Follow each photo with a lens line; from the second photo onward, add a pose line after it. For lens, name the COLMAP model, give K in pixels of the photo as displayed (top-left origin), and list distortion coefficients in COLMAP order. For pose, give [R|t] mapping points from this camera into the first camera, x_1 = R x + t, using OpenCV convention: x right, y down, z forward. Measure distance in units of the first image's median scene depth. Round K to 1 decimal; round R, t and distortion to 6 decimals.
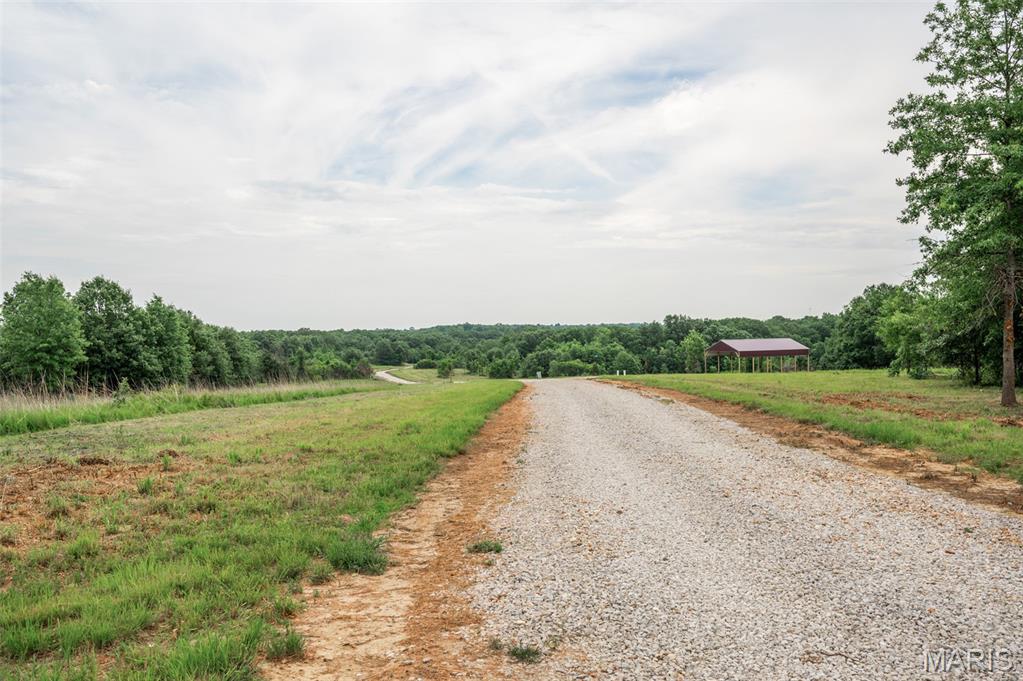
lens RADIAL K [[882.4, 0, 511.3], [0, 882.4, 340.5], [0, 0, 1]] dist [0.004882, 0.002736]
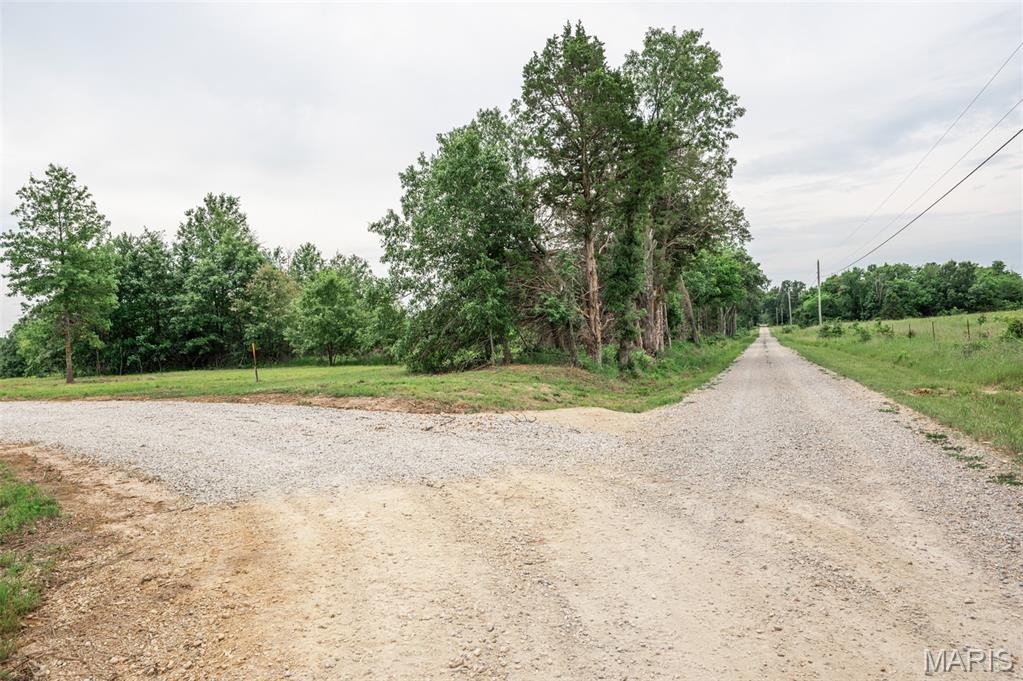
lens RADIAL K [[682.2, 0, 511.1], [0, 682.2, 339.8], [0, 0, 1]] dist [-0.000603, -0.000255]
pose [[0.551182, -0.035277, 0.833639, -0.215464], [0.052213, 0.998606, 0.007736, 0.013239], [-0.832749, 0.039263, 0.552256, -0.784072]]
